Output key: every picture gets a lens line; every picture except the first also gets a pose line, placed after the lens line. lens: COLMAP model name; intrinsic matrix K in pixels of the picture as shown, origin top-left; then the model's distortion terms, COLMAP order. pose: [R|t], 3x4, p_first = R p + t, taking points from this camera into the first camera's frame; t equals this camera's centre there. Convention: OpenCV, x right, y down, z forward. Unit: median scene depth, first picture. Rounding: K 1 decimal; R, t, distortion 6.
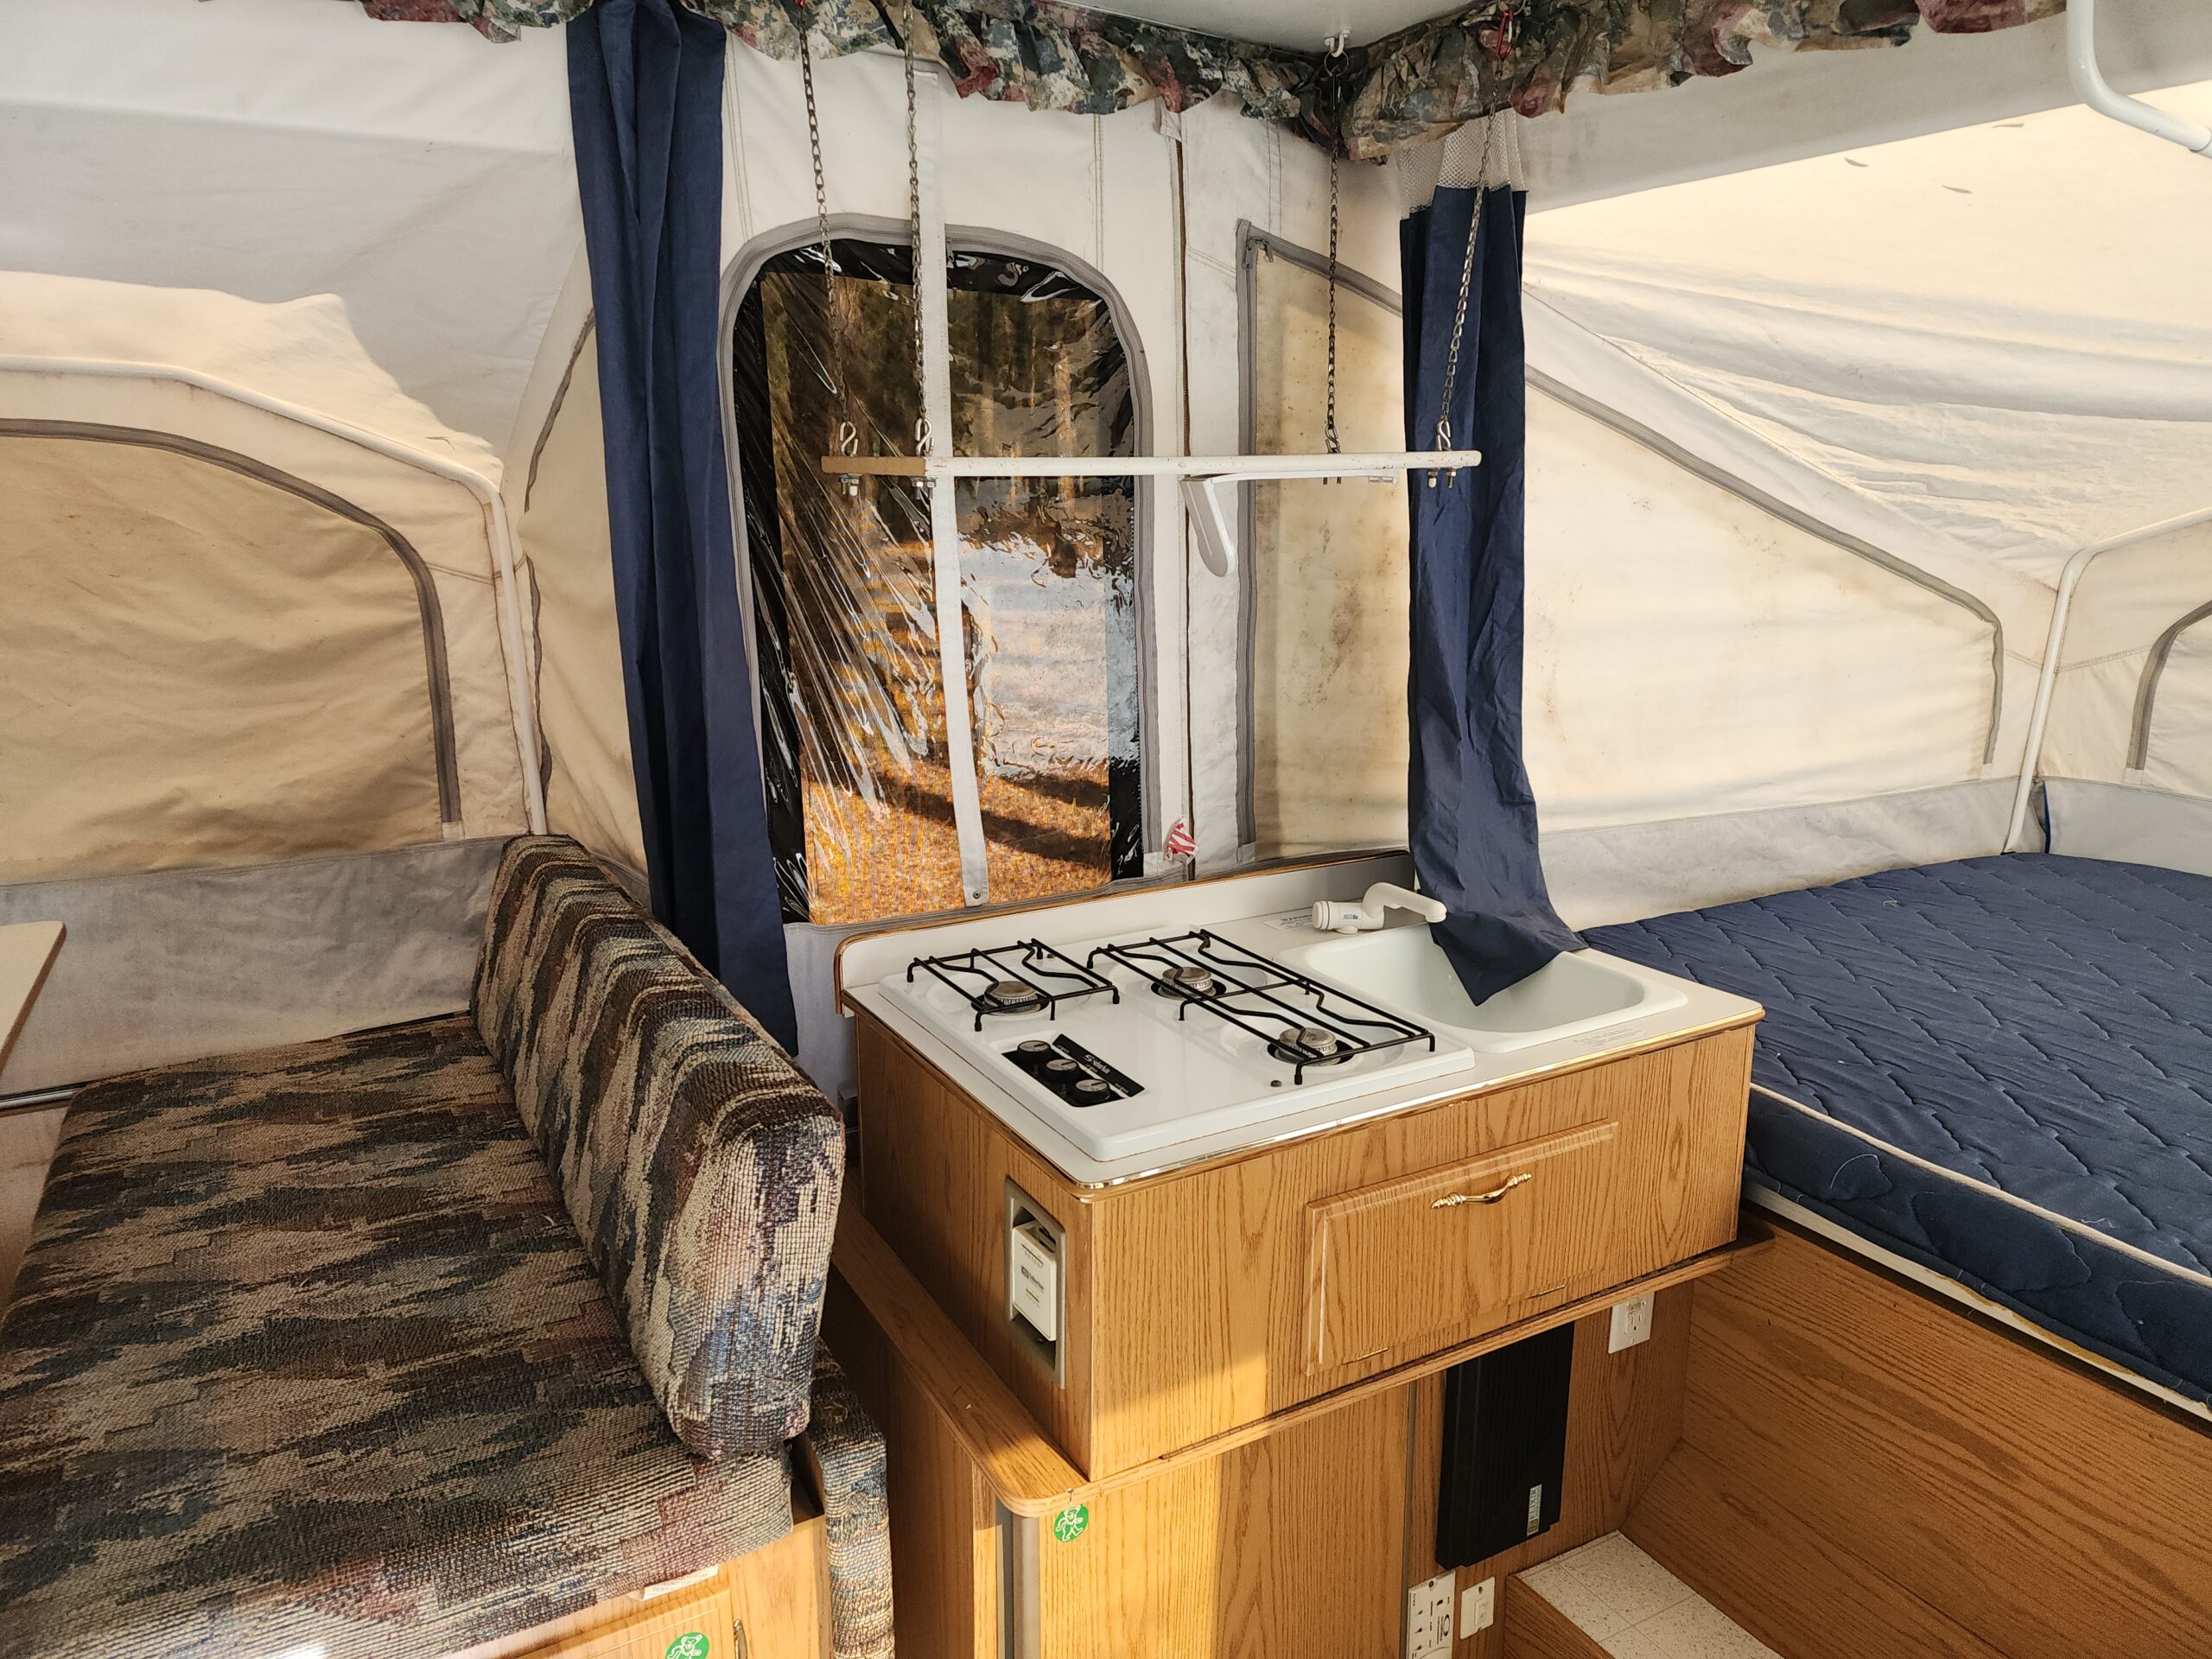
lens RADIAL K [[1466.2, 0, 1118.1], [0, 1466.2, 828.8], [0, 0, 1]] dist [0.076719, -0.065501]
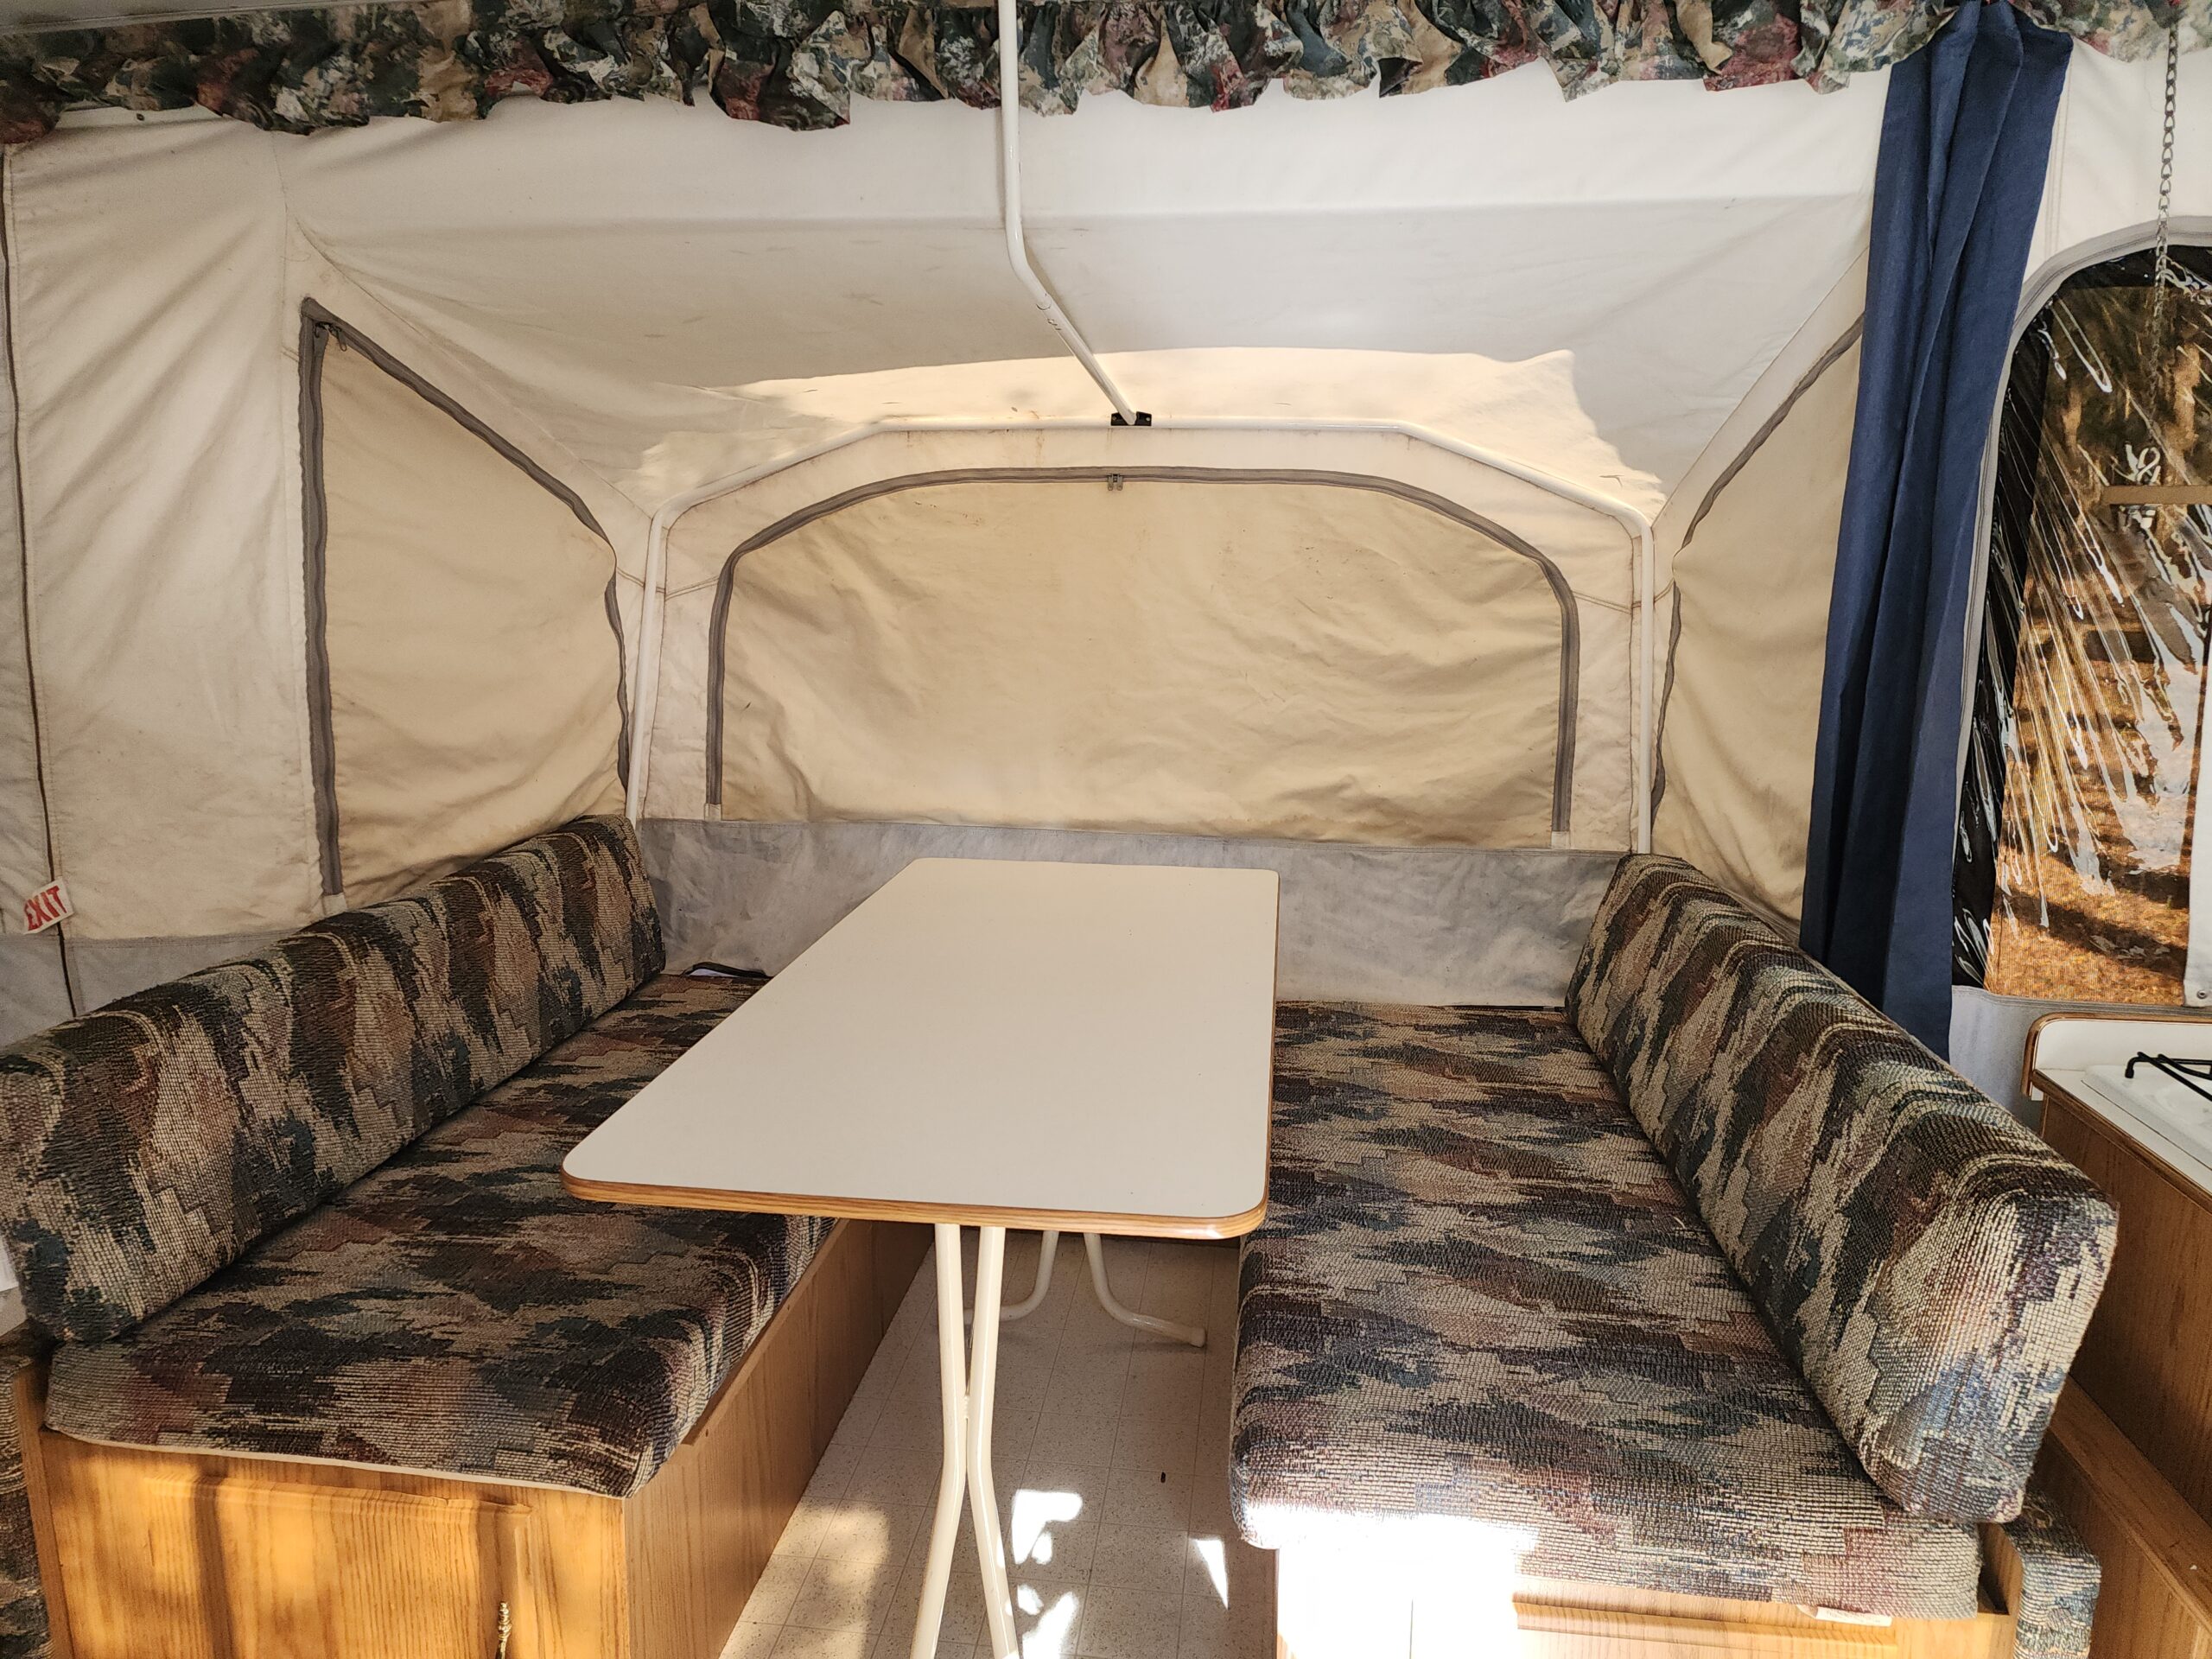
lens RADIAL K [[1466.2, 0, 1070.2], [0, 1466.2, 846.7], [0, 0, 1]] dist [0.076719, -0.065501]
pose [[0.804007, 0.133374, -0.579469, -0.148677], [-0.138610, 0.989711, 0.035478, 0.023258], [0.578239, 0.051795, 0.814221, -0.106749]]
